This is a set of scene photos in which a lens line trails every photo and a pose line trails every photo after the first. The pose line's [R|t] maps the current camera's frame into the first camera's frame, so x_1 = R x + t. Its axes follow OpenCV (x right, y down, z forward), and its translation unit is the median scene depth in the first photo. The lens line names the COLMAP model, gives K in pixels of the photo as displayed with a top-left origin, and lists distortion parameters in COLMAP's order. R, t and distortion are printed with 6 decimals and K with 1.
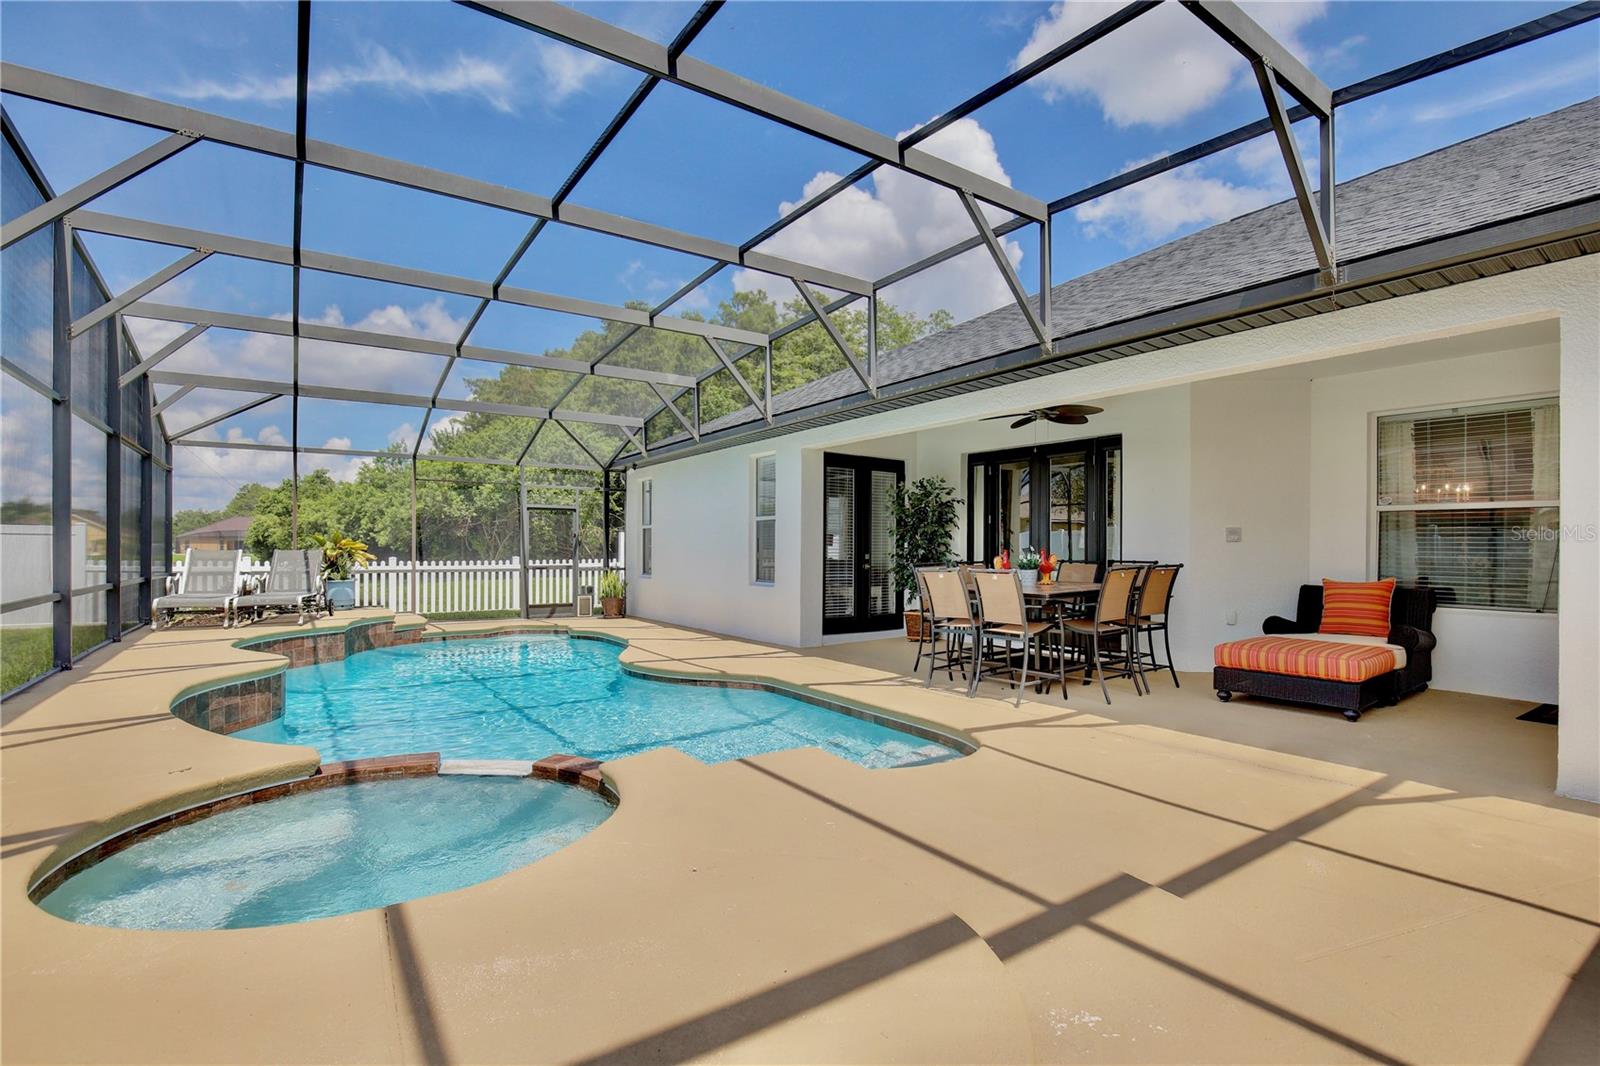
lens RADIAL K [[744.7, 0, 797.7], [0, 744.7, 549.5], [0, 0, 1]] dist [-0.025201, -0.000197]
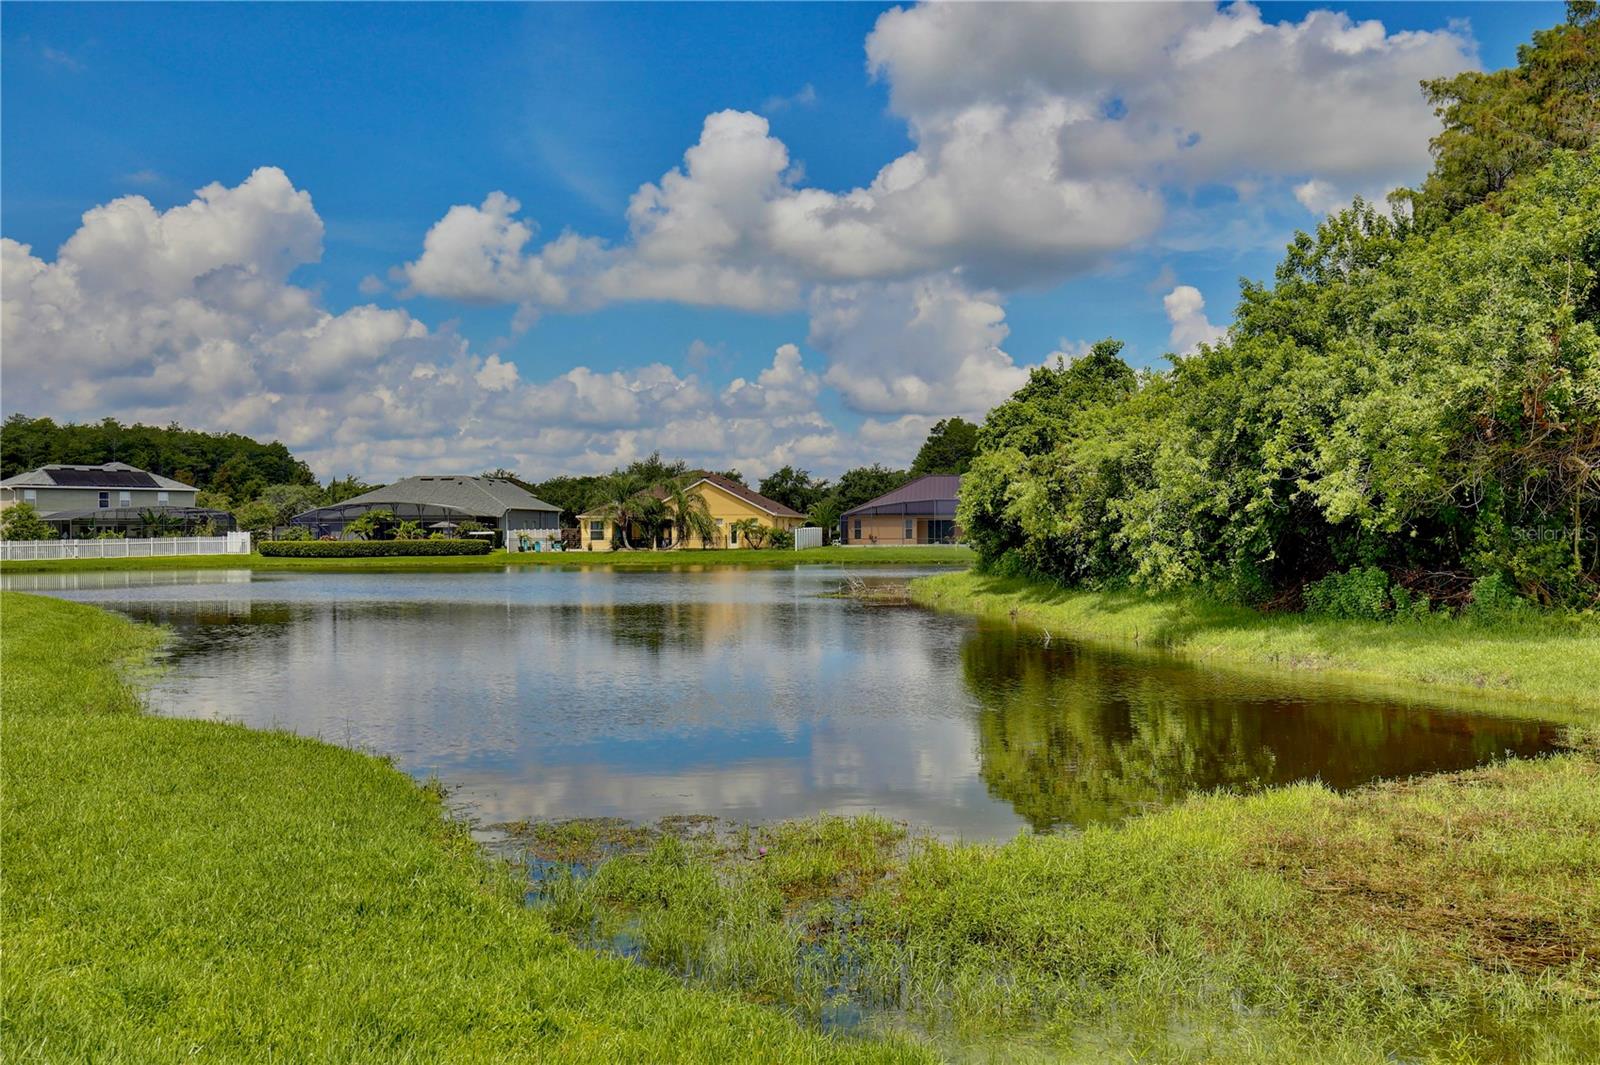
lens RADIAL K [[1510.0, 0, 800.0], [0, 1510.0, 532.5], [0, 0, 1]] dist [0.000864, 0.004251]
pose [[0.741583, -0.006042, -0.670834, -0.286982], [0.005042, 0.999981, -0.003432, 0.002509], [0.670842, -0.000837, 0.741600, 0.352009]]
